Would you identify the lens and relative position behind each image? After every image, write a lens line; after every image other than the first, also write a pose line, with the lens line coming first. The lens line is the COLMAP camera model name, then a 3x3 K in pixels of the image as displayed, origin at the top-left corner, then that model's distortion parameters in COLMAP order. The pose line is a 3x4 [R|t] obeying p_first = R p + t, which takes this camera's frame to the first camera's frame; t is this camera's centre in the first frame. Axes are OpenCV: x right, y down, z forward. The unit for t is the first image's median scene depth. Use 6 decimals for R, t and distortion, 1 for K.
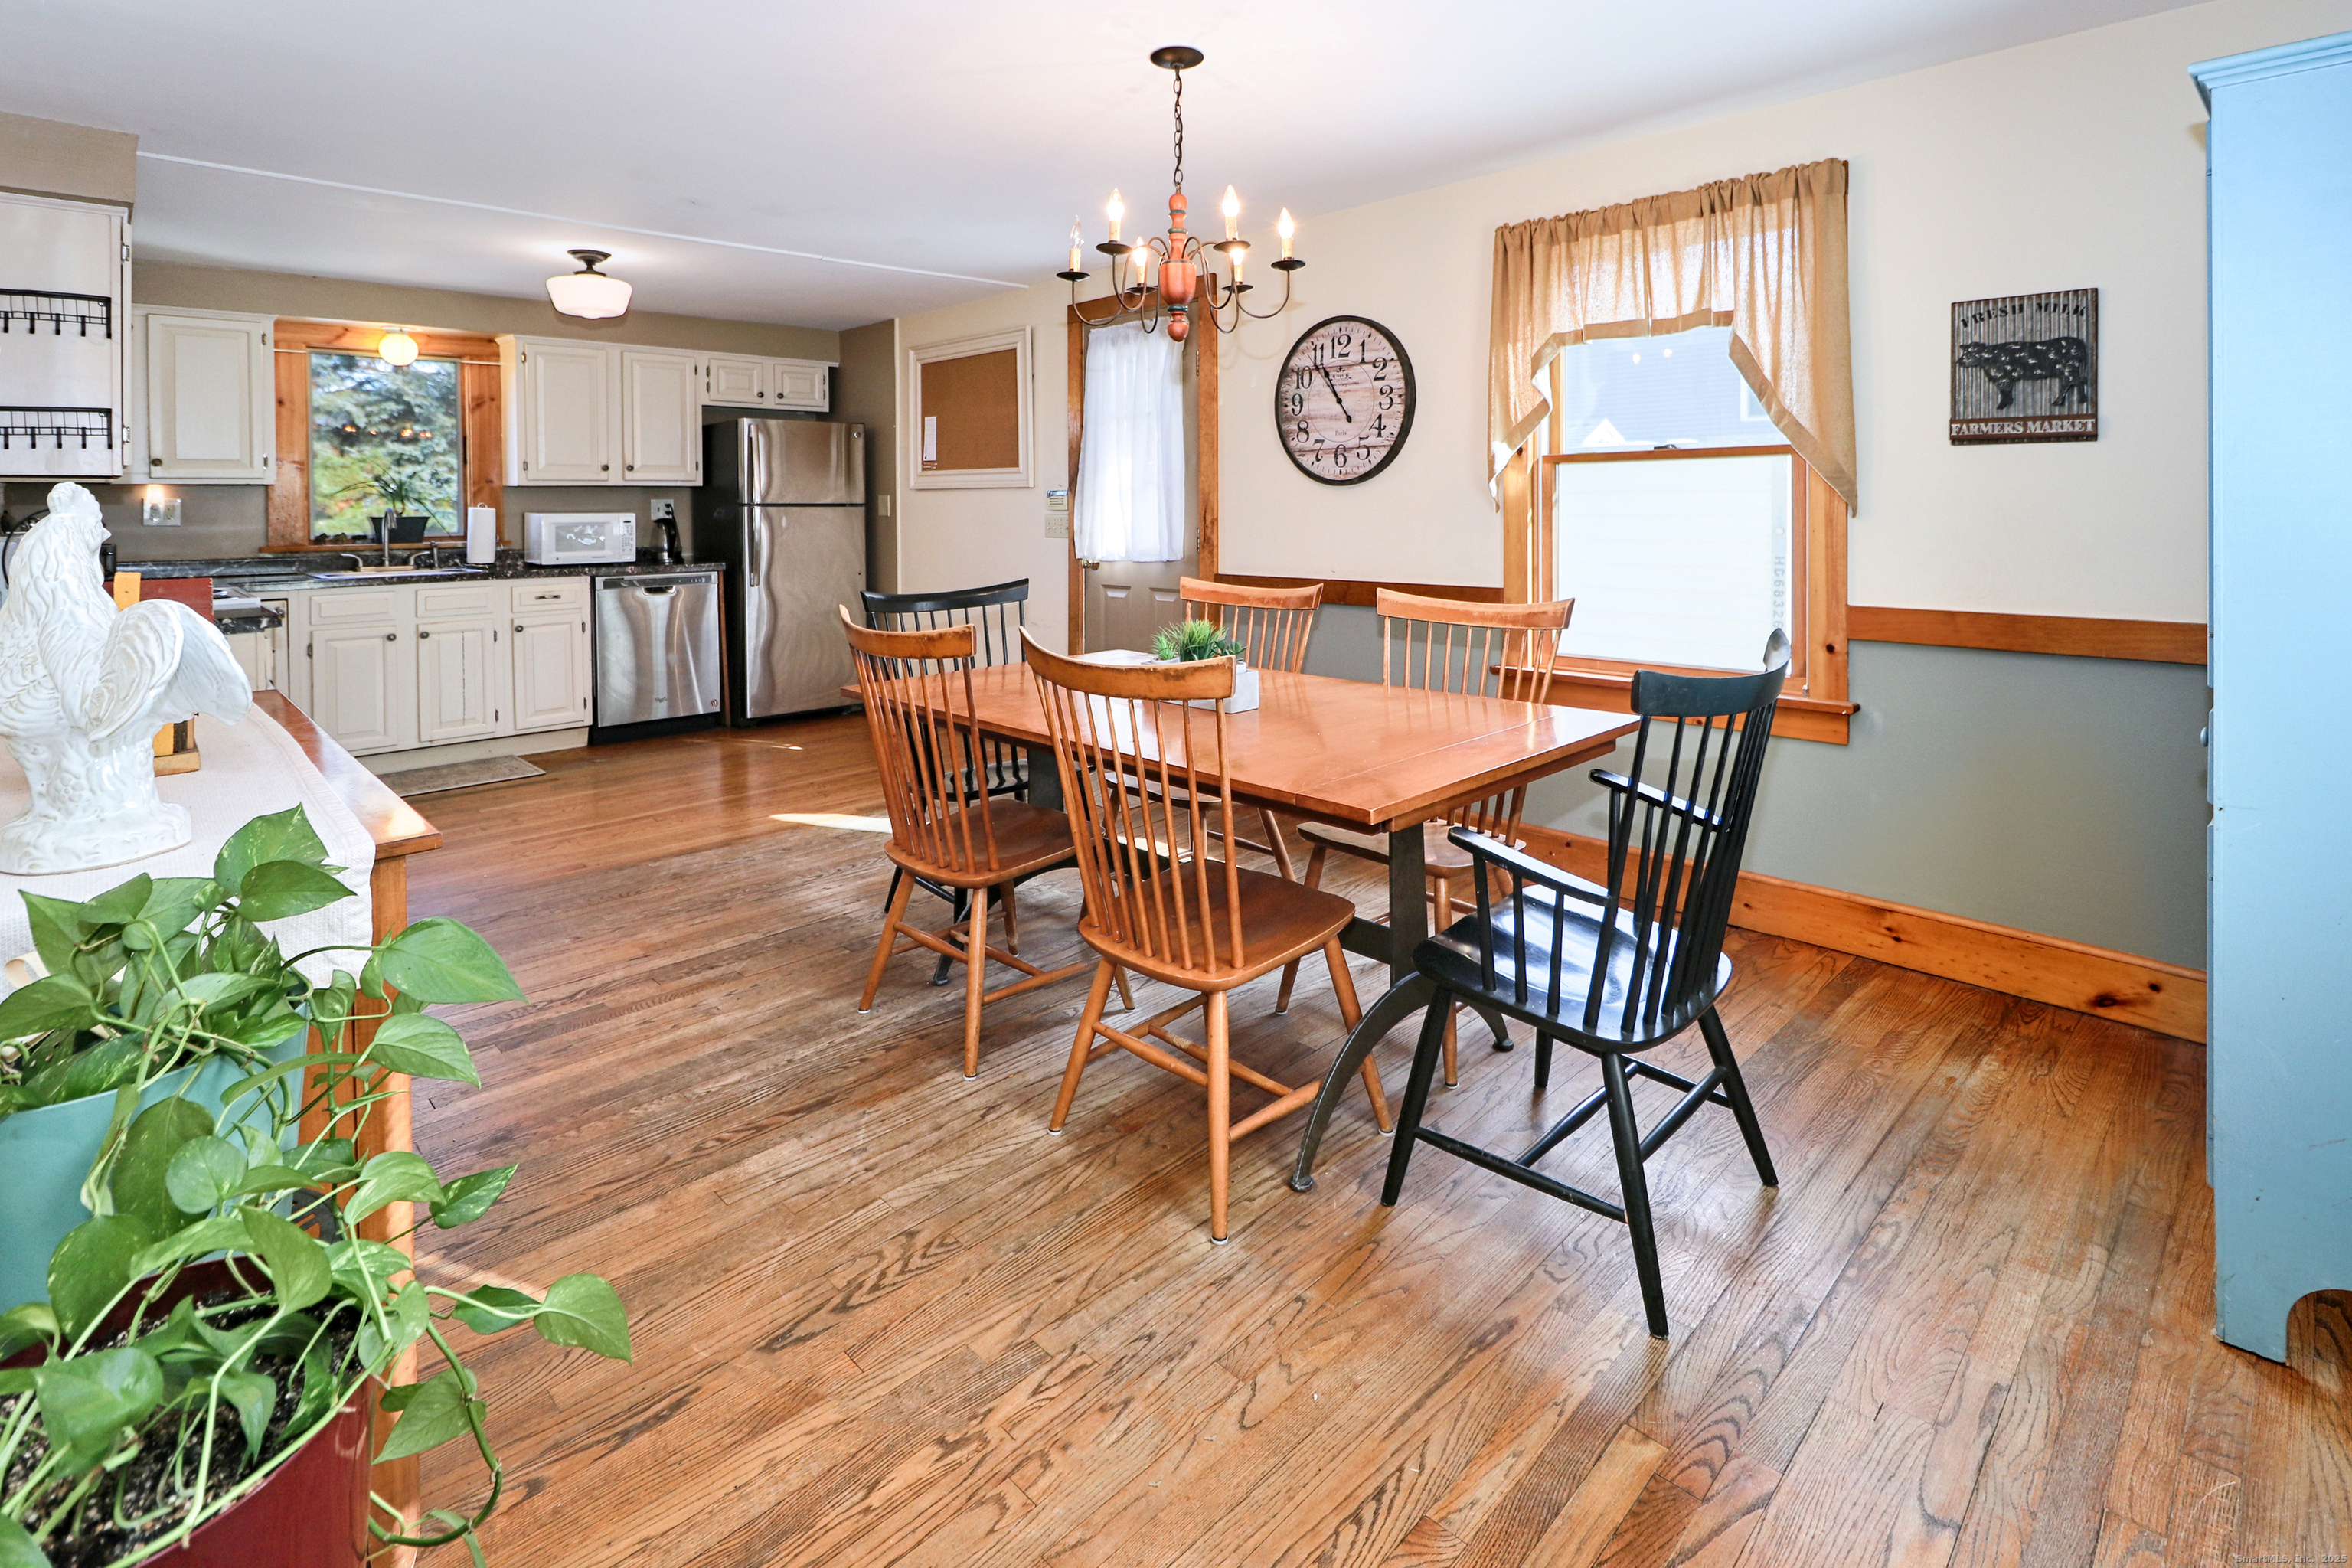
lens RADIAL K [[1134.9, 0, 1236.7], [0, 1134.9, 513.6], [0, 0, 1]] dist [-0.005316, -0.003443]
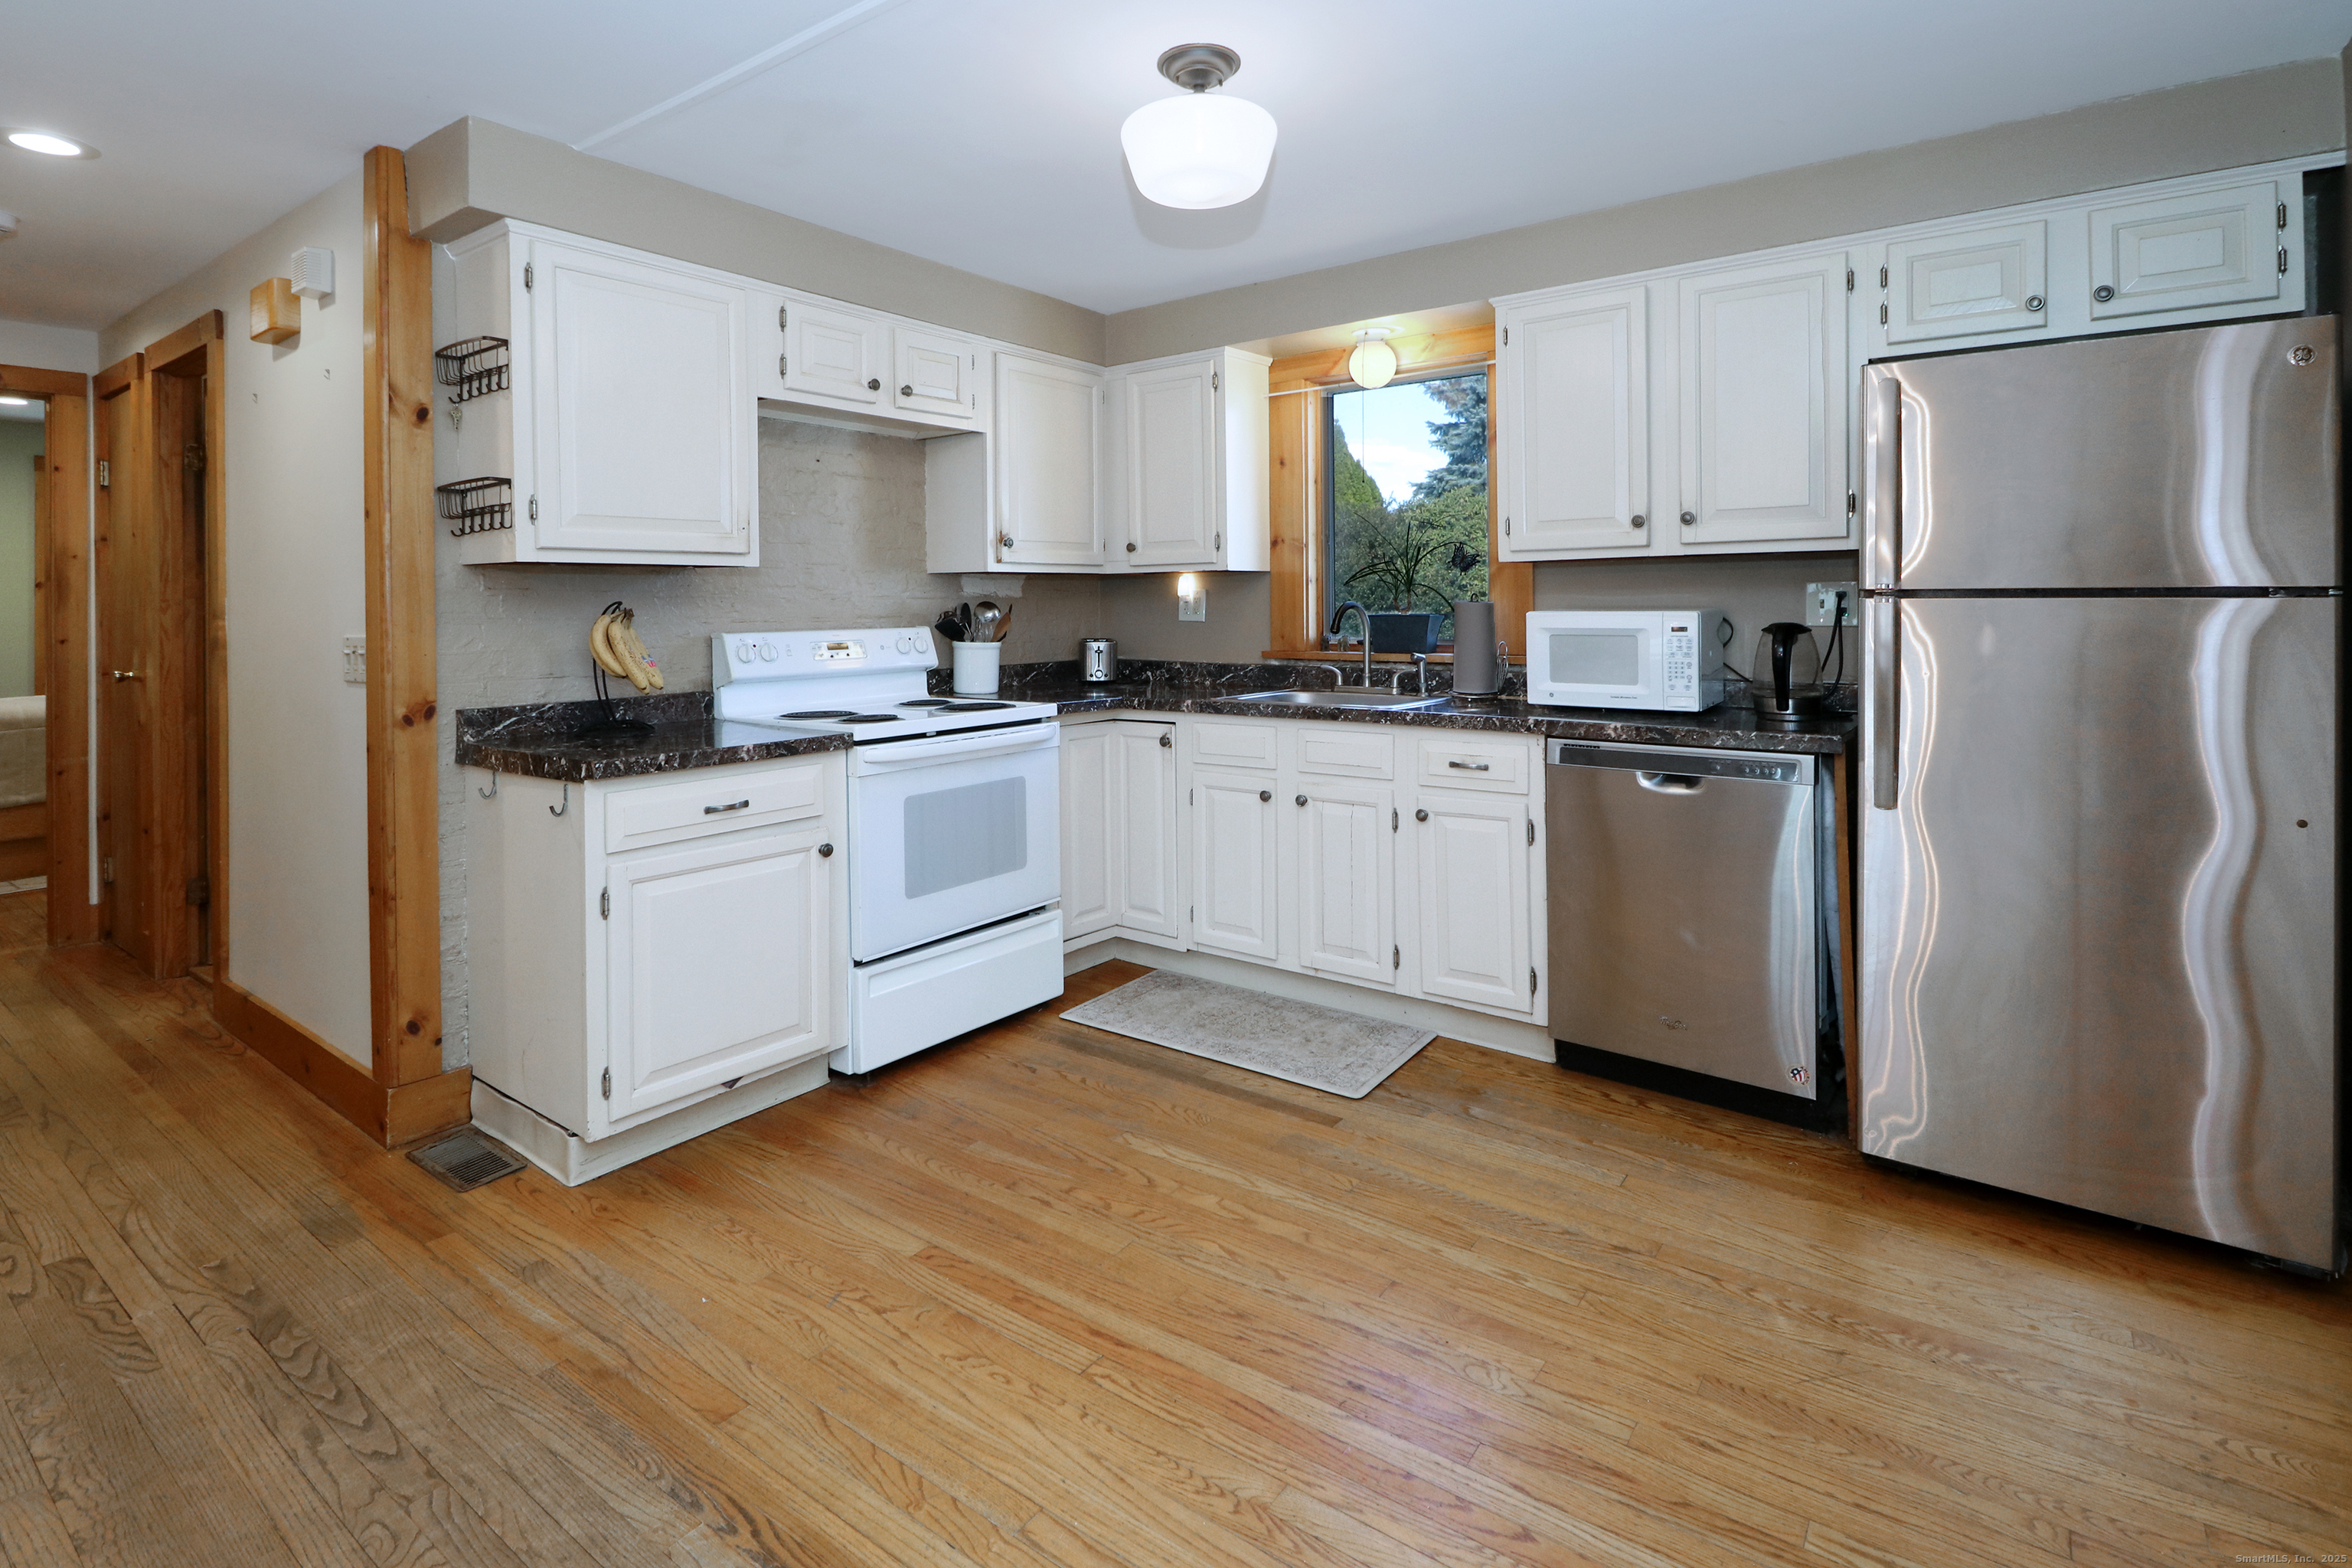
lens RADIAL K [[1139.7, 0, 1151.5], [0, 1139.7, 612.5], [0, 0, 1]] dist [0.004729, -0.003545]
pose [[0.111897, 0.011121, -0.993658, -0.080557], [-0.003445, 0.999936, 0.010803, -0.004656], [0.993714, 0.002214, 0.111928, 0.754567]]
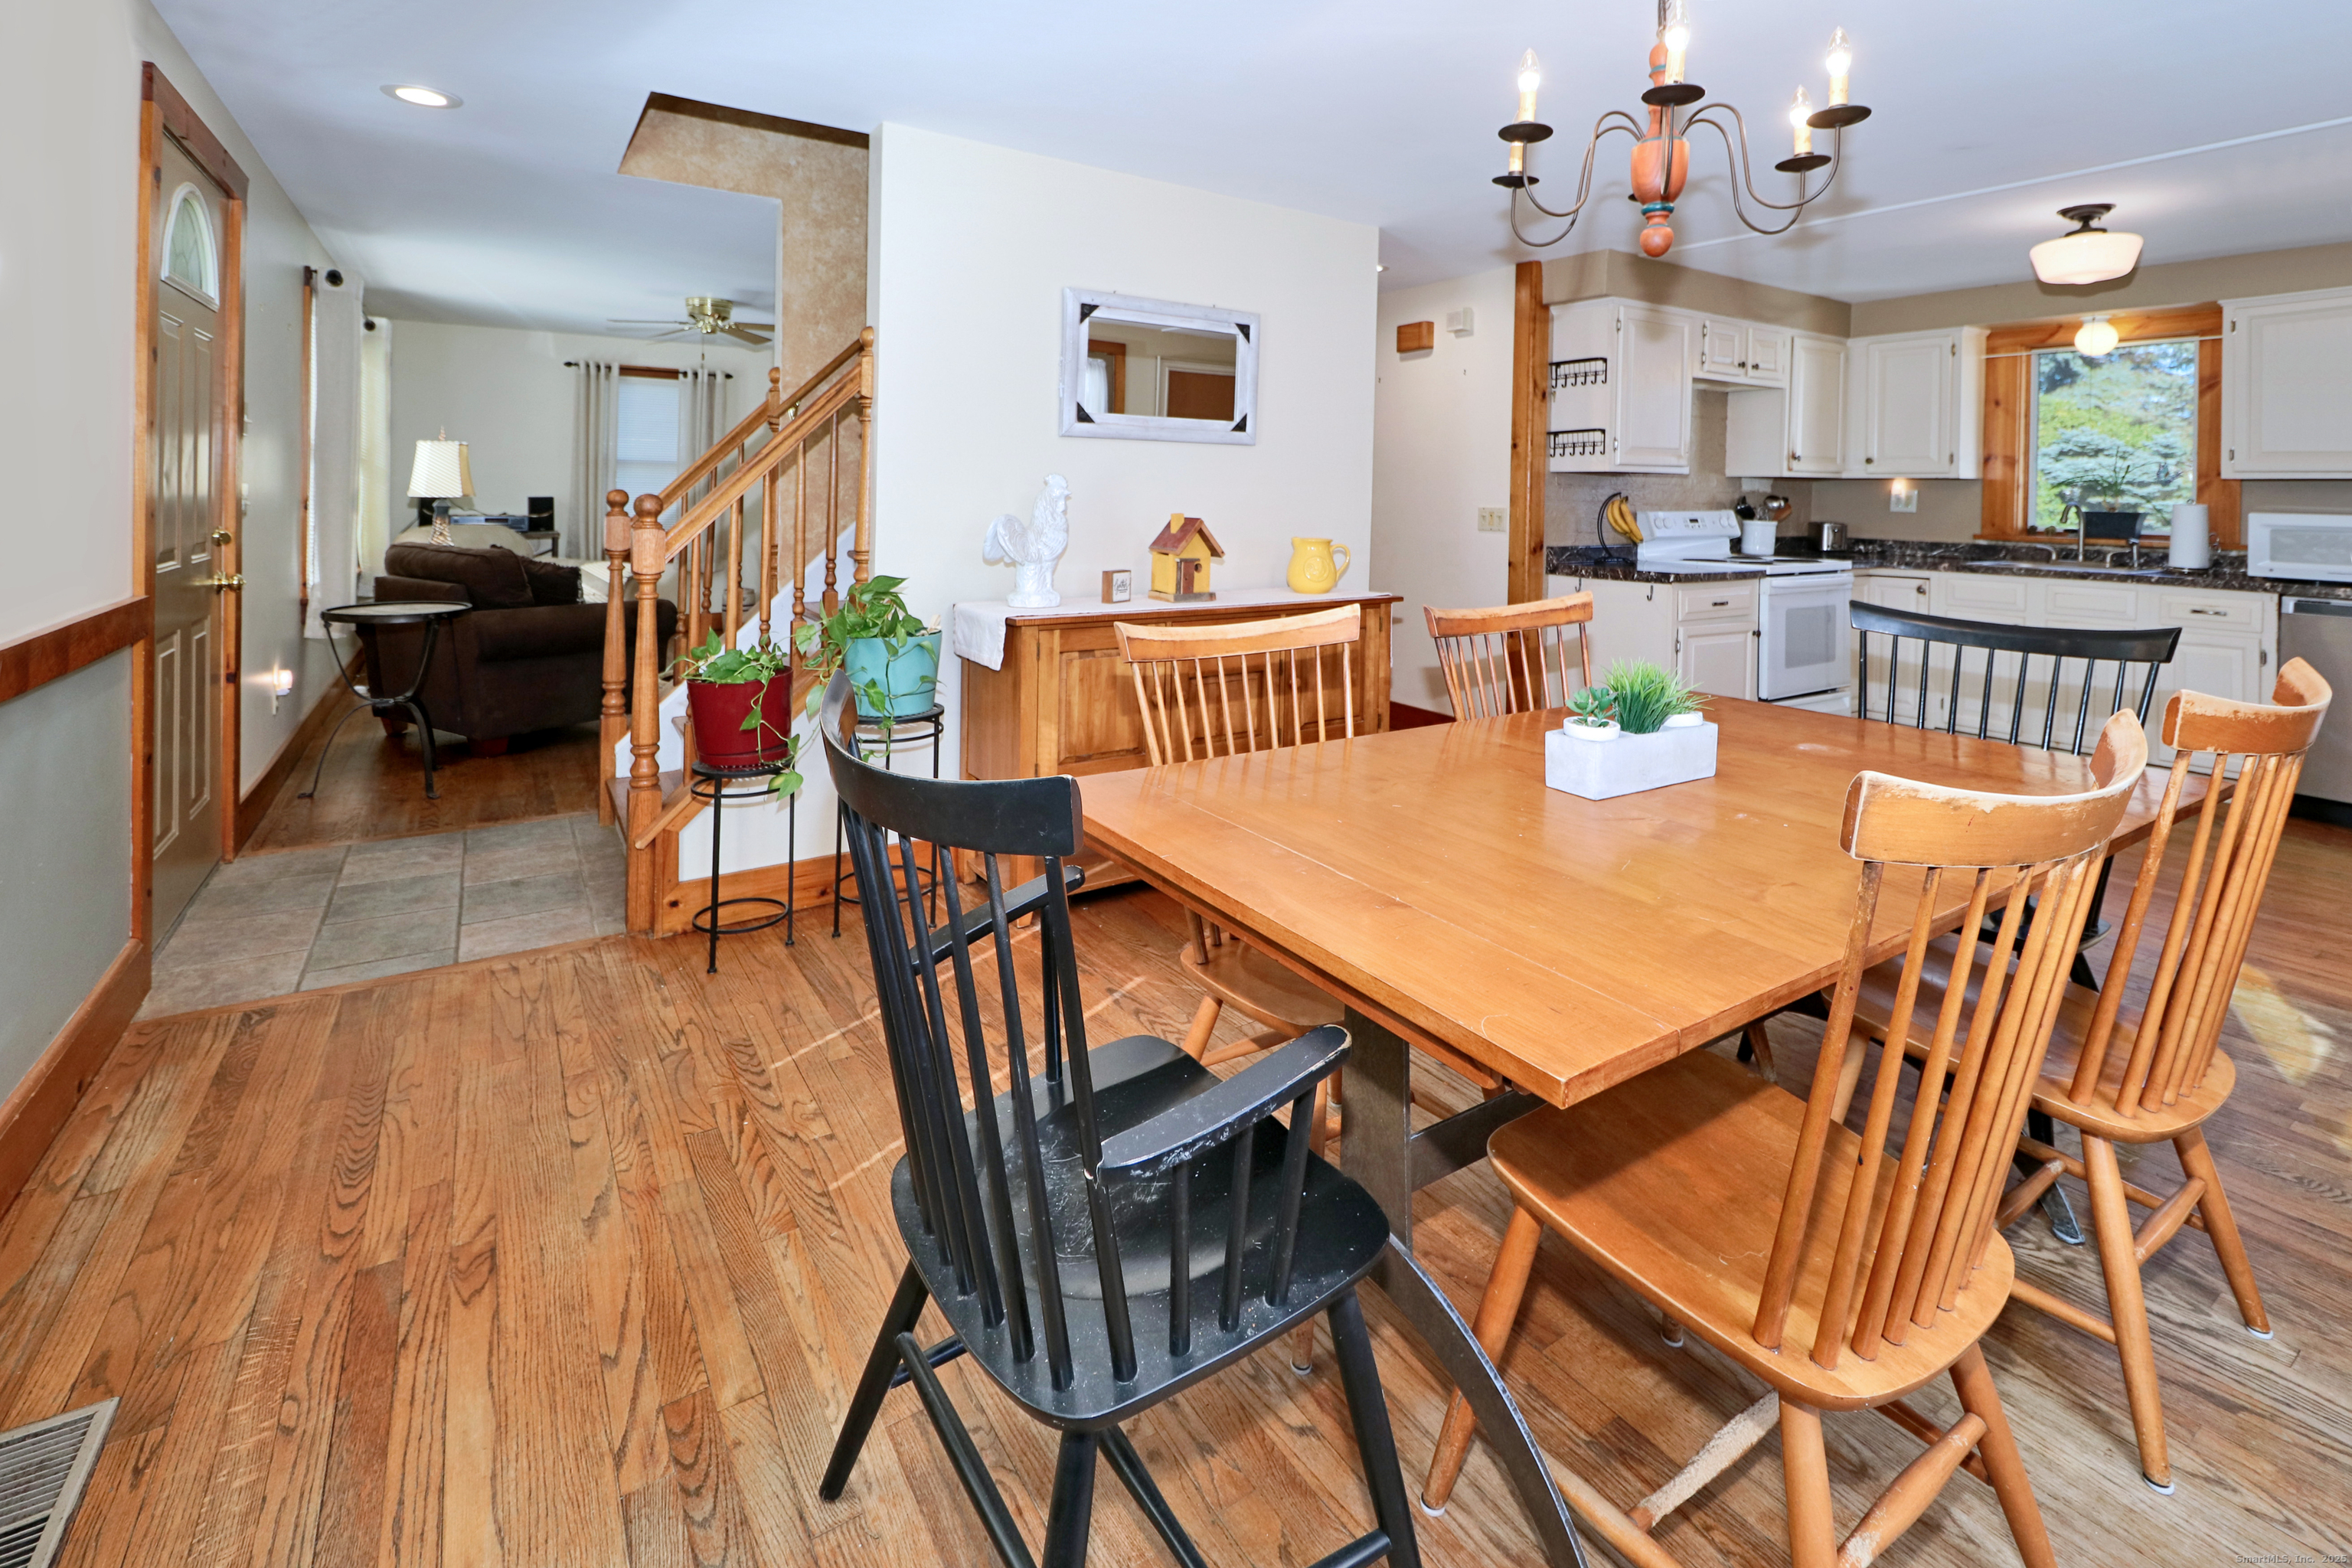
lens RADIAL K [[1038.3, 0, 1149.4], [0, 1038.3, 506.6], [0, 0, 1]] dist [0.003156, -0.003938]
pose [[-0.243357, 0.021120, -0.969707, 0.306586], [-0.025393, 0.999281, 0.028137, -0.005407], [0.969604, 0.031471, -0.242646, 0.410321]]
